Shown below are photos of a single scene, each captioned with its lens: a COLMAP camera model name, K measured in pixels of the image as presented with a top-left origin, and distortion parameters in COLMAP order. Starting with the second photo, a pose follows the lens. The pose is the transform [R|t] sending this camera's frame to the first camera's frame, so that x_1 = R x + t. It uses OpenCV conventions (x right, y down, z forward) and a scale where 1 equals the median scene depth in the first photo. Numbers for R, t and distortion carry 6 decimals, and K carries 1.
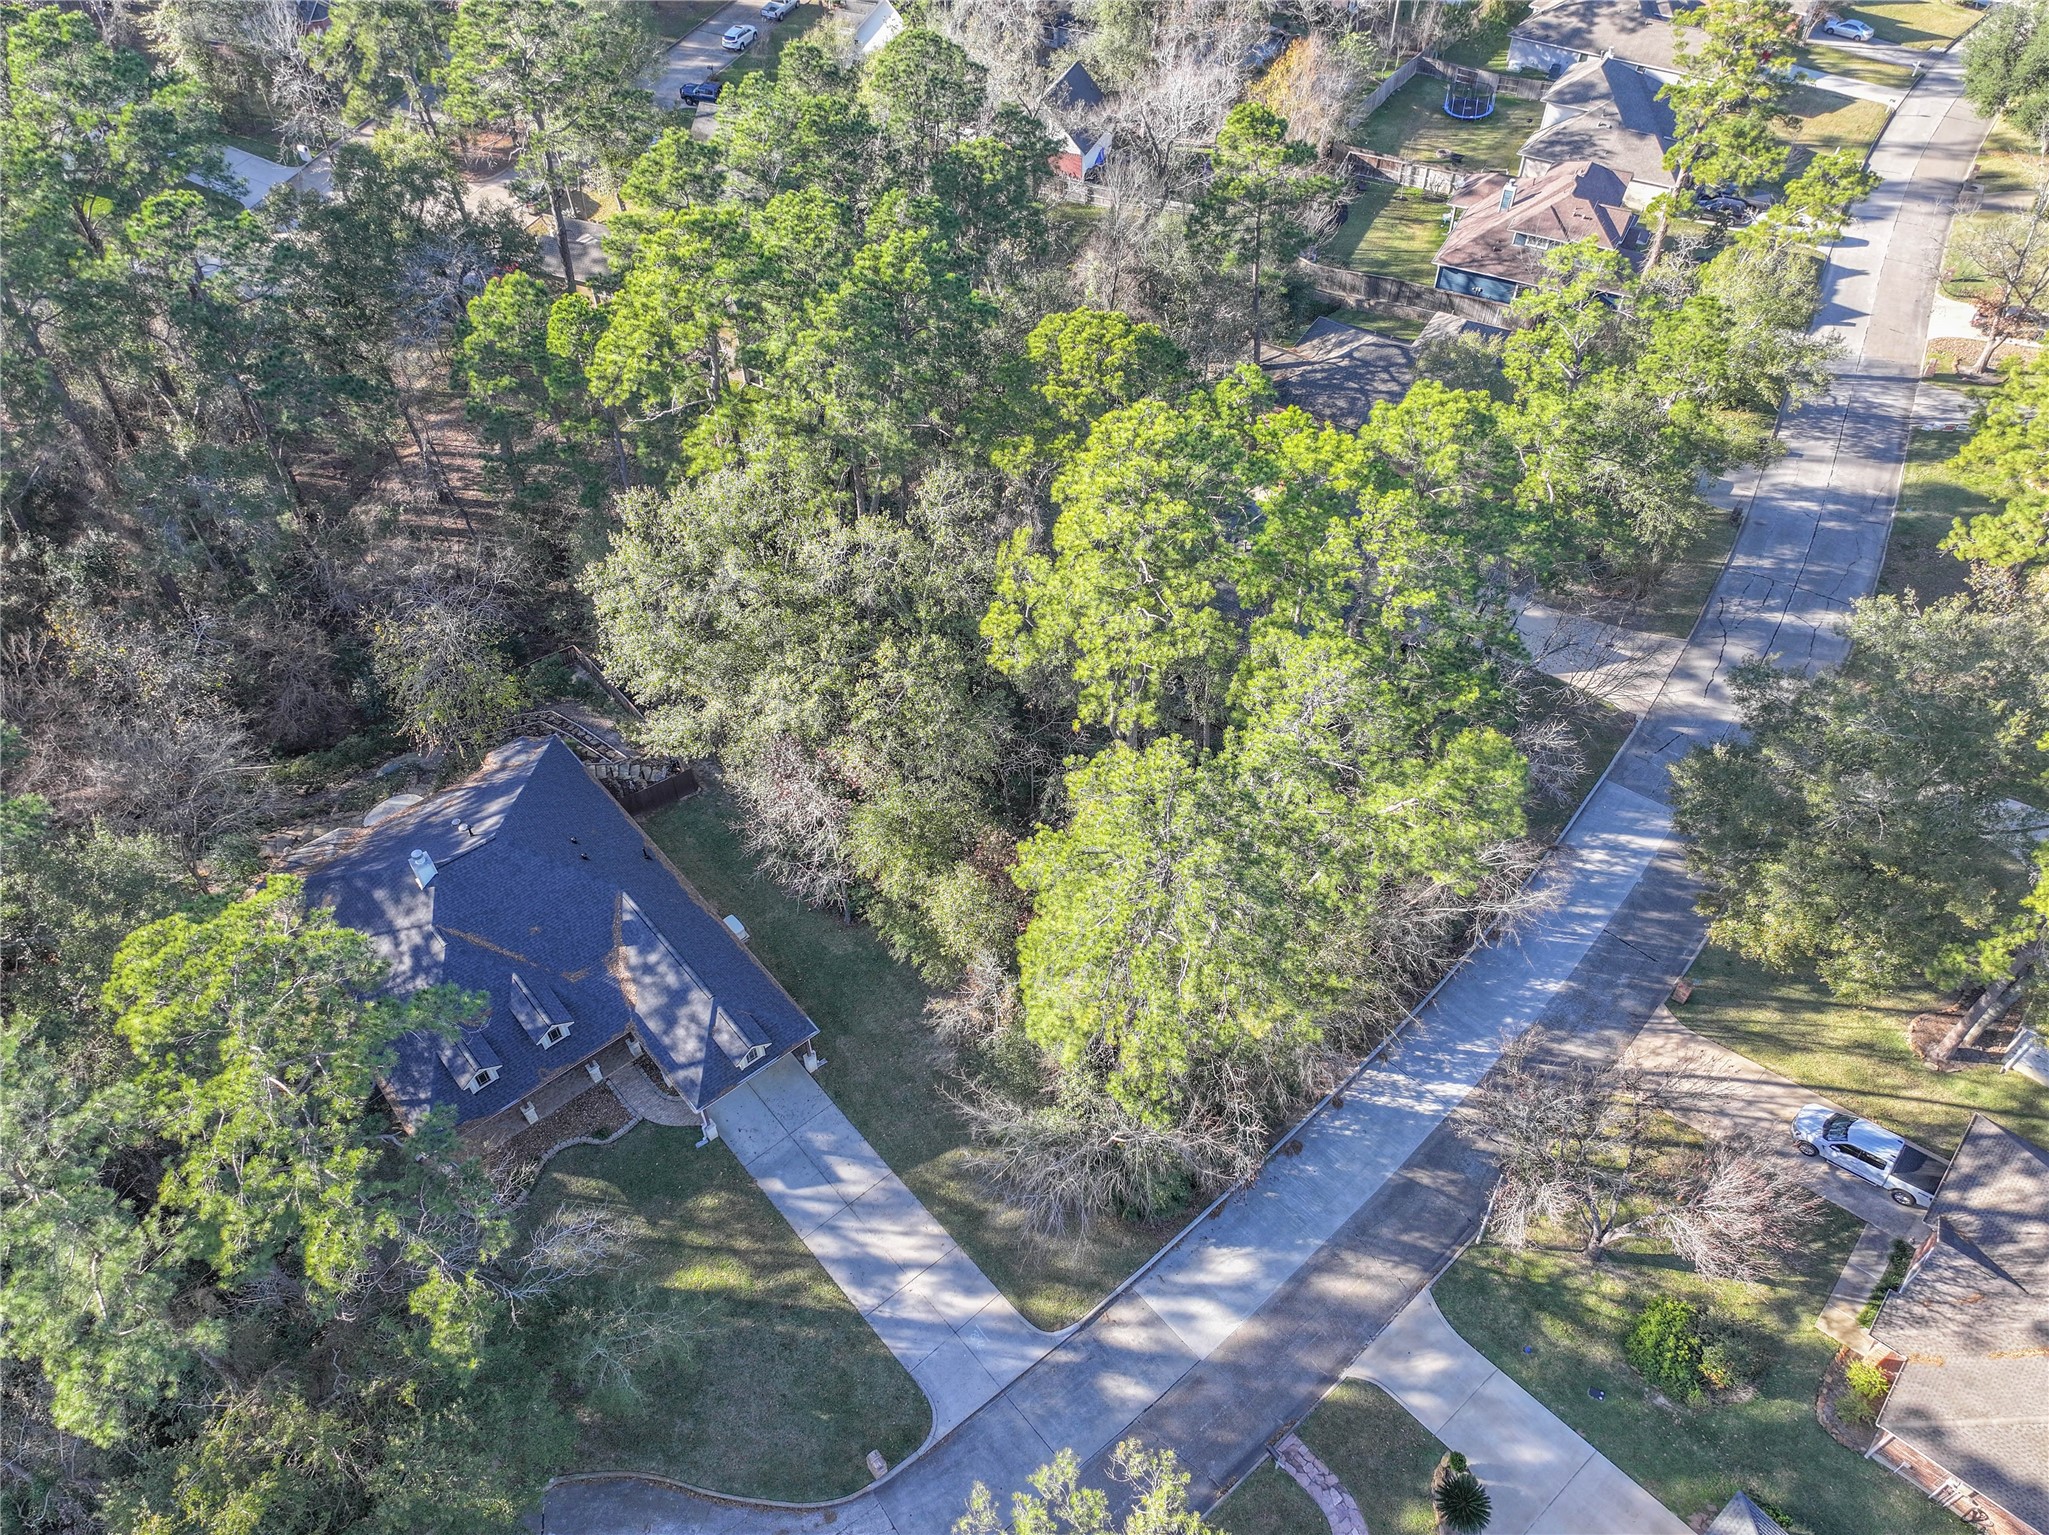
lens RADIAL K [[1423.2, 0, 1025.9], [0, 1423.2, 769.7], [0, 0, 1]] dist [0.018093, 0.003161]
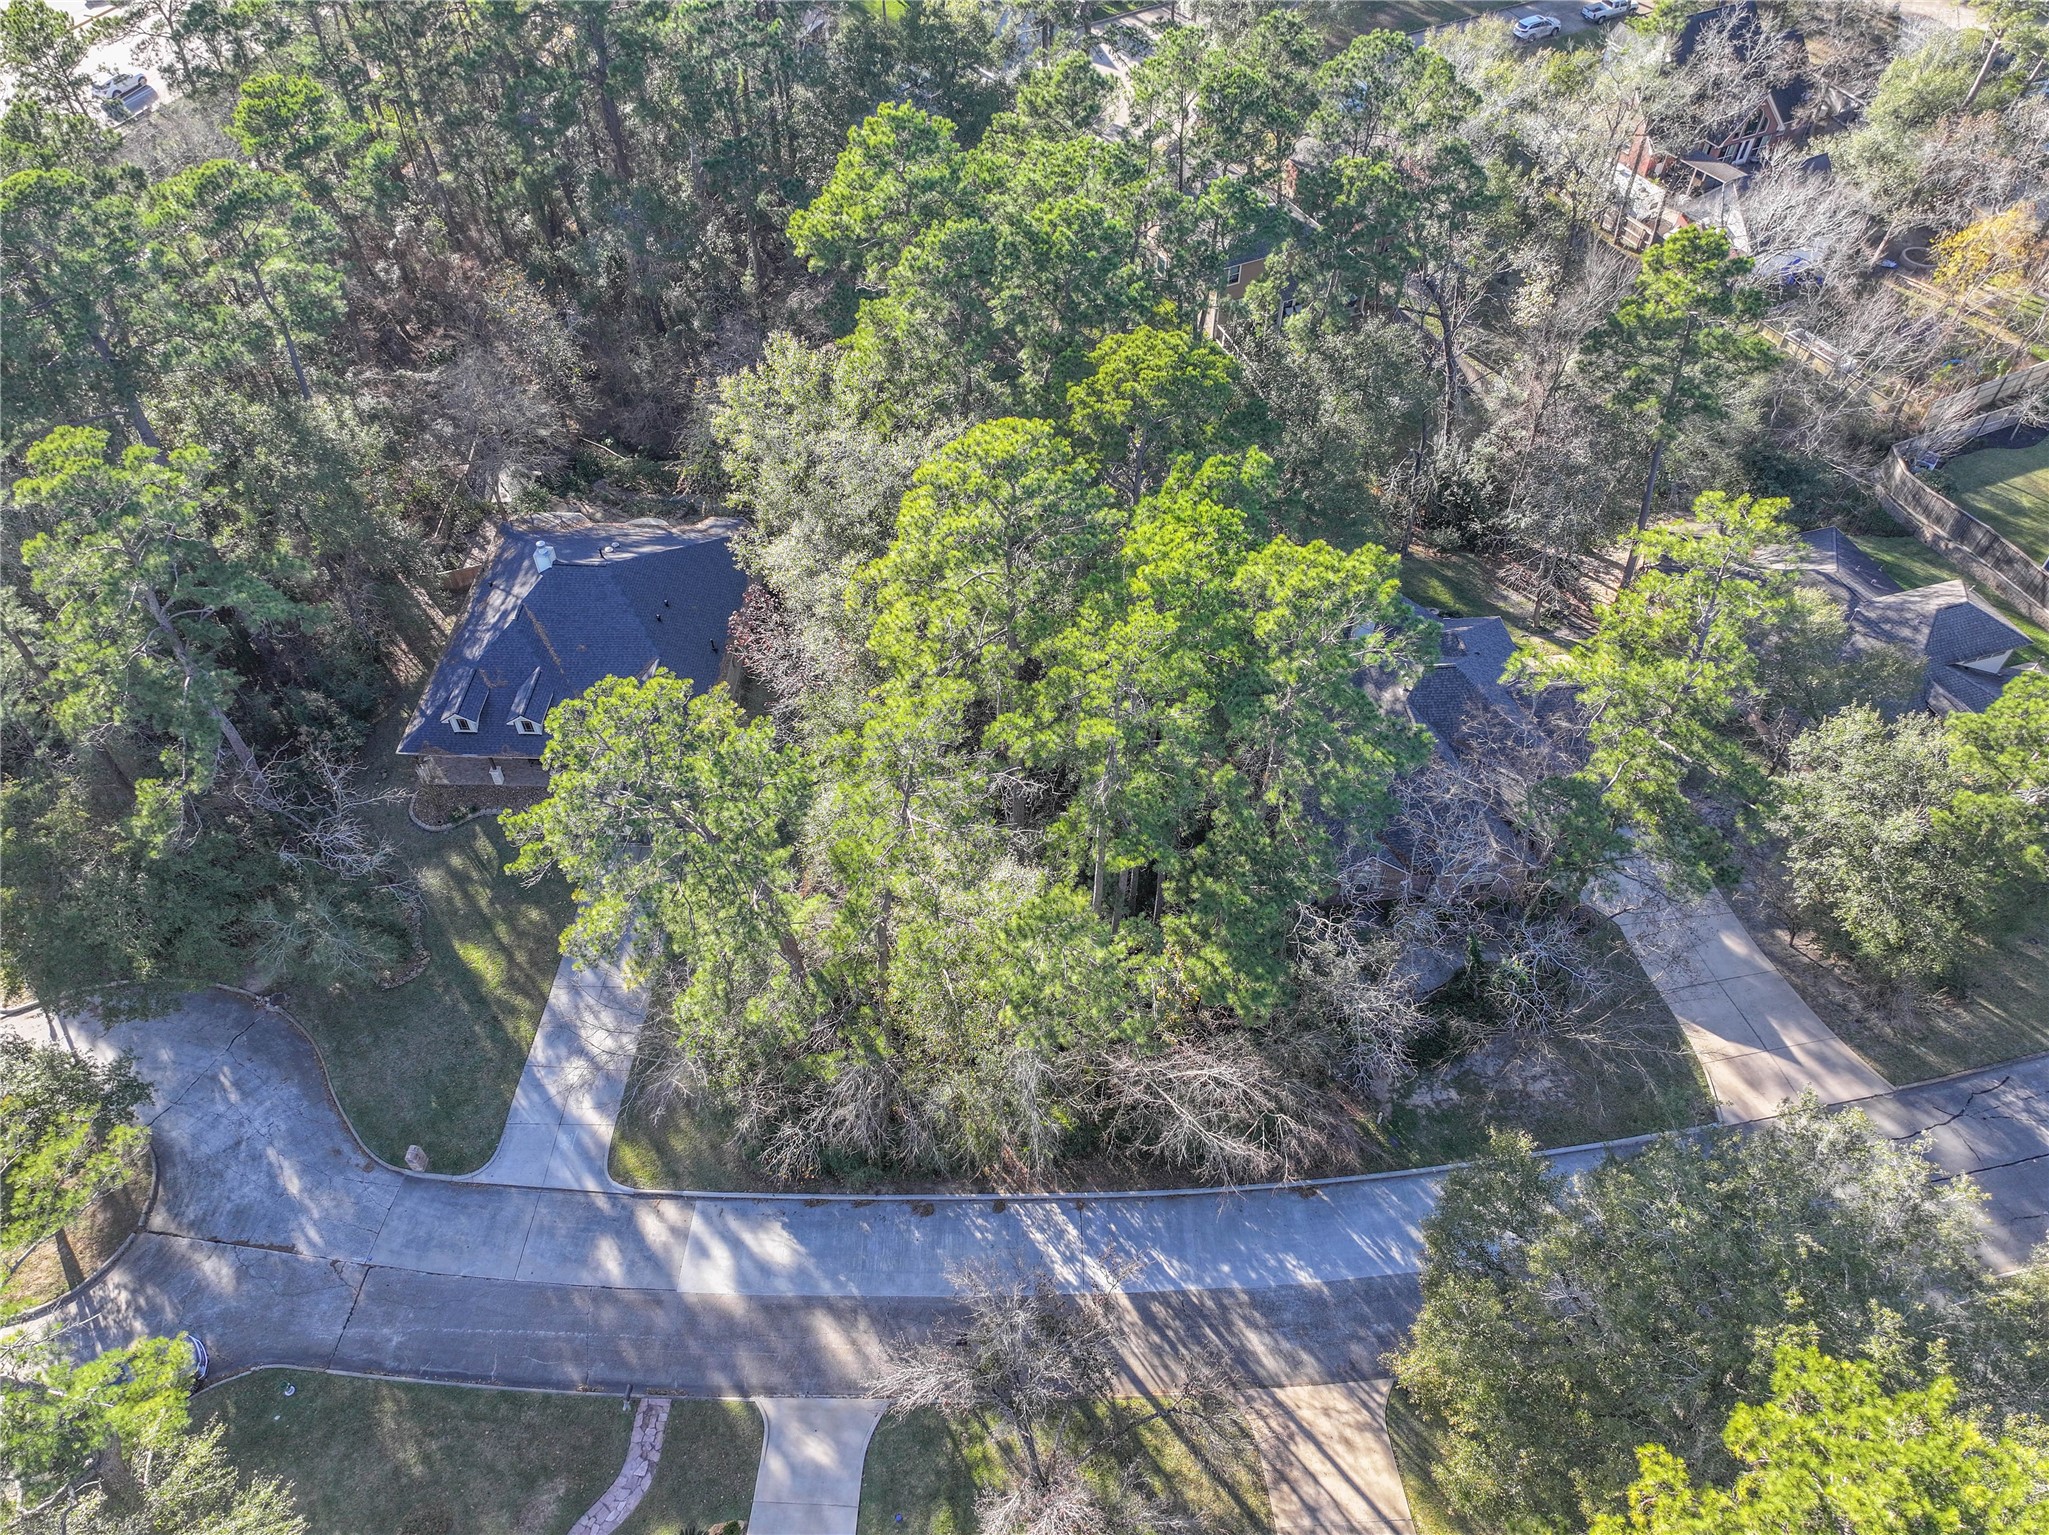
lens RADIAL K [[1423.2, 0, 1025.7], [0, 1423.2, 764.2], [0, 0, 1]] dist [0.018093, 0.003161]
pose [[0.733695, 0.504498, -0.455163, 0.545373], [-0.493953, 0.856000, 0.152558, -0.177361], [0.466585, 0.112898, 0.877242, 0.164263]]
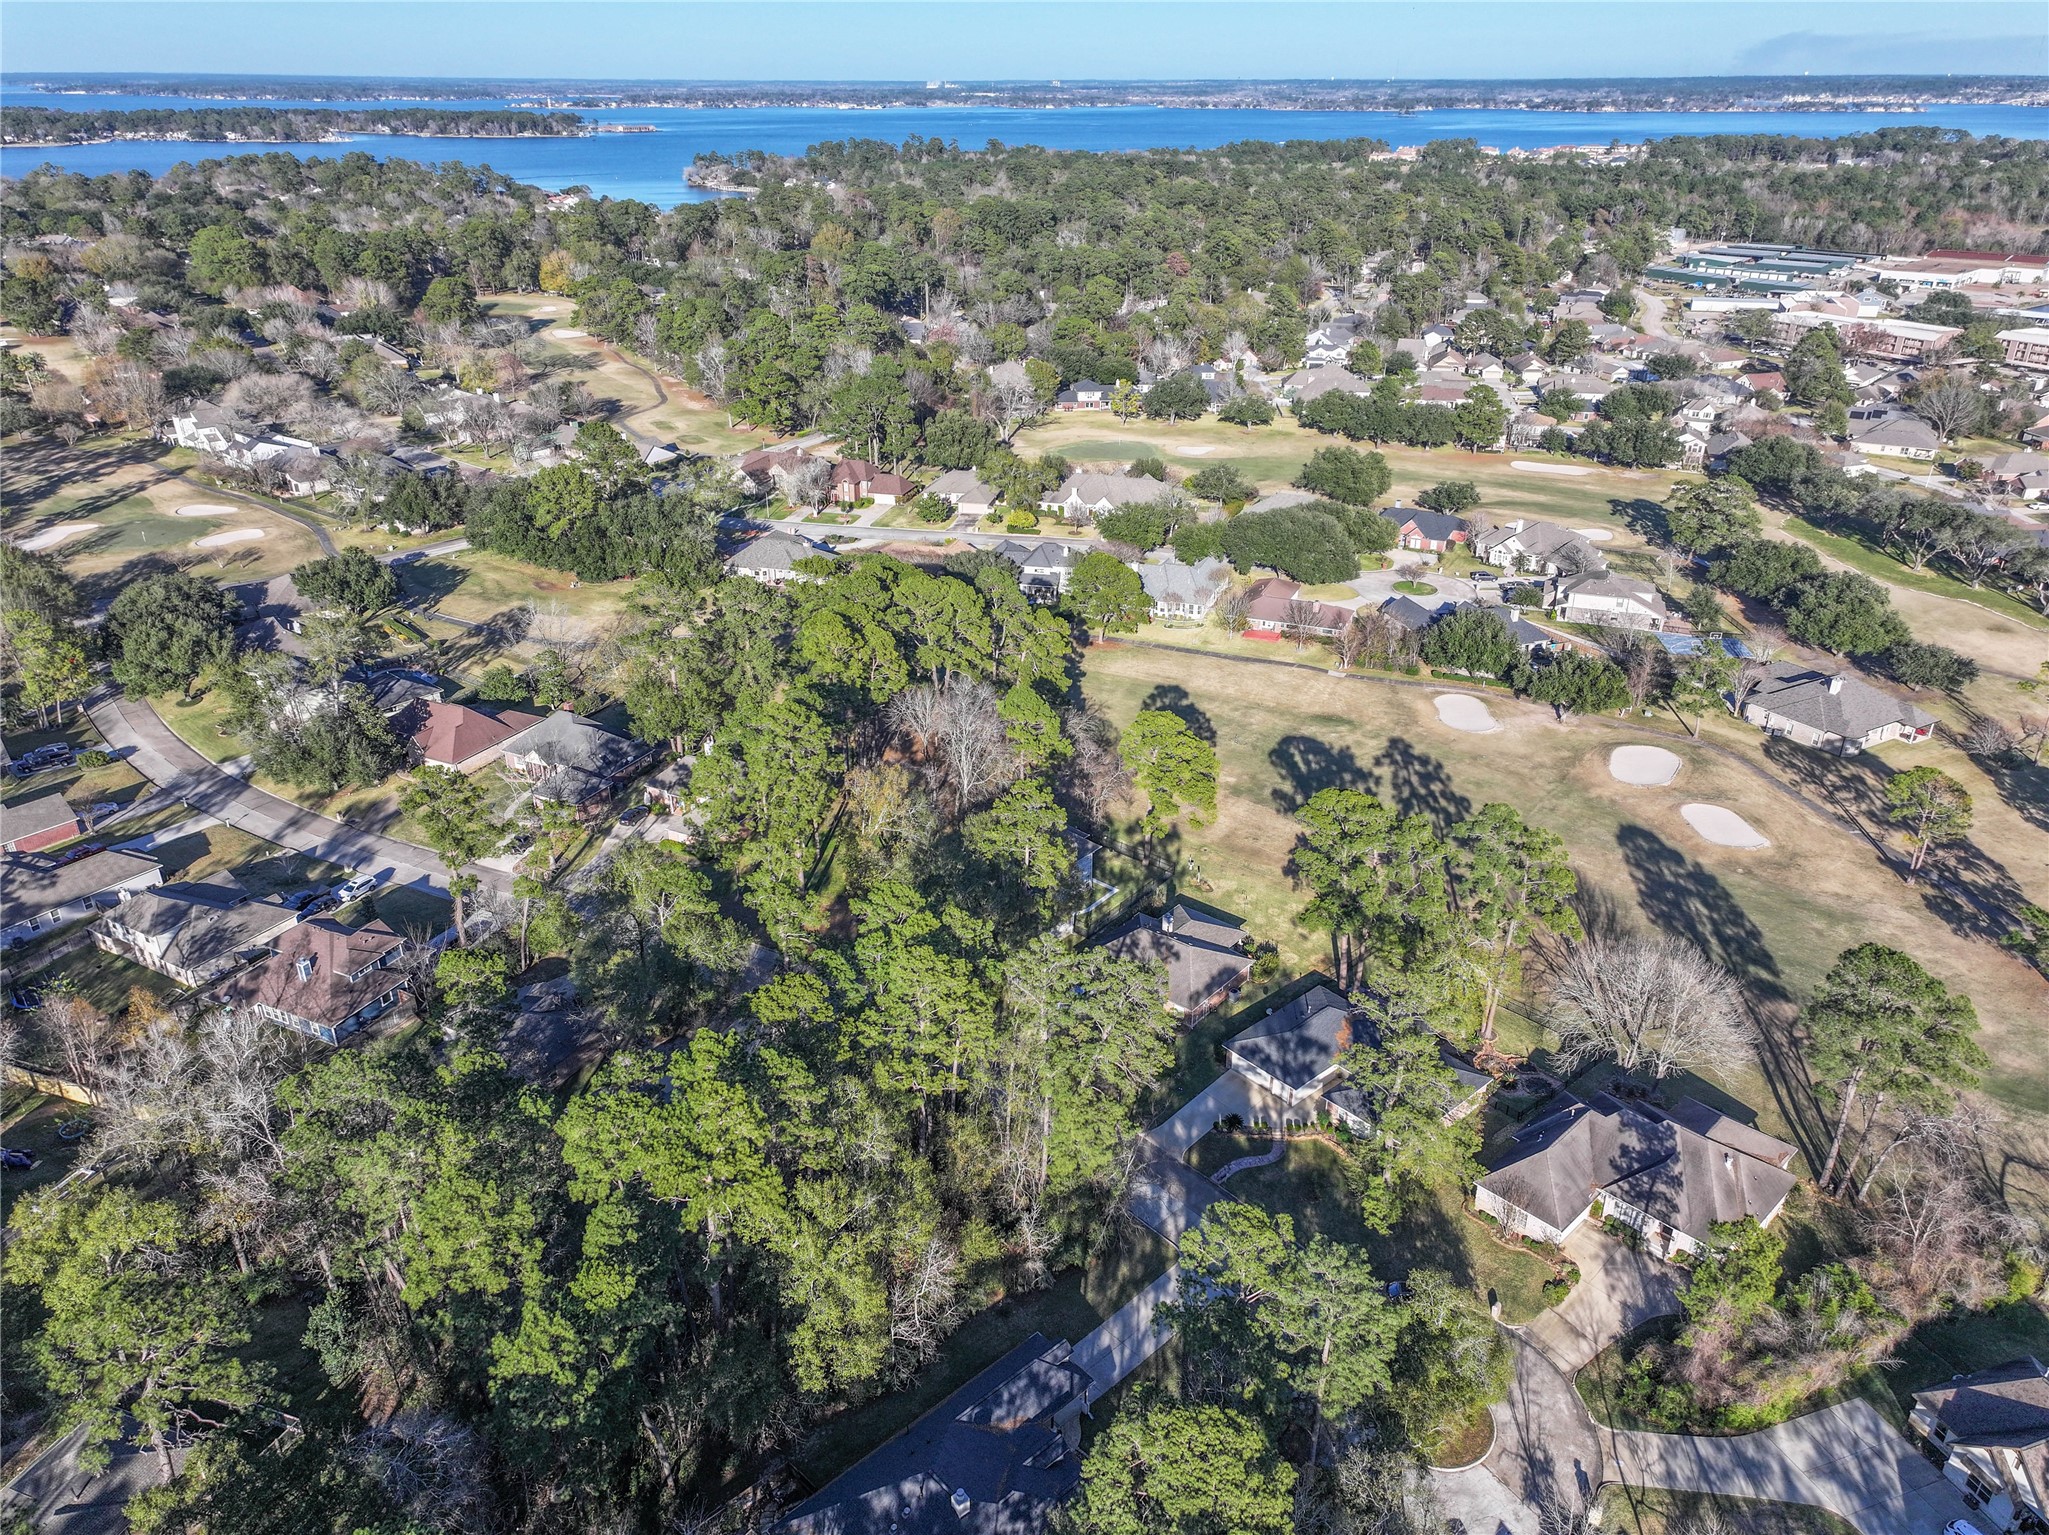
lens RADIAL K [[1423.2, 0, 1024.6], [0, 1423.2, 767.1], [0, 0, 1]] dist [0.018093, 0.003161]
pose [[-0.047045, -0.401539, 0.914633, -1.564039], [0.707181, 0.633285, 0.314397, -0.867272], [-0.705466, 0.661602, 0.254168, 0.128312]]
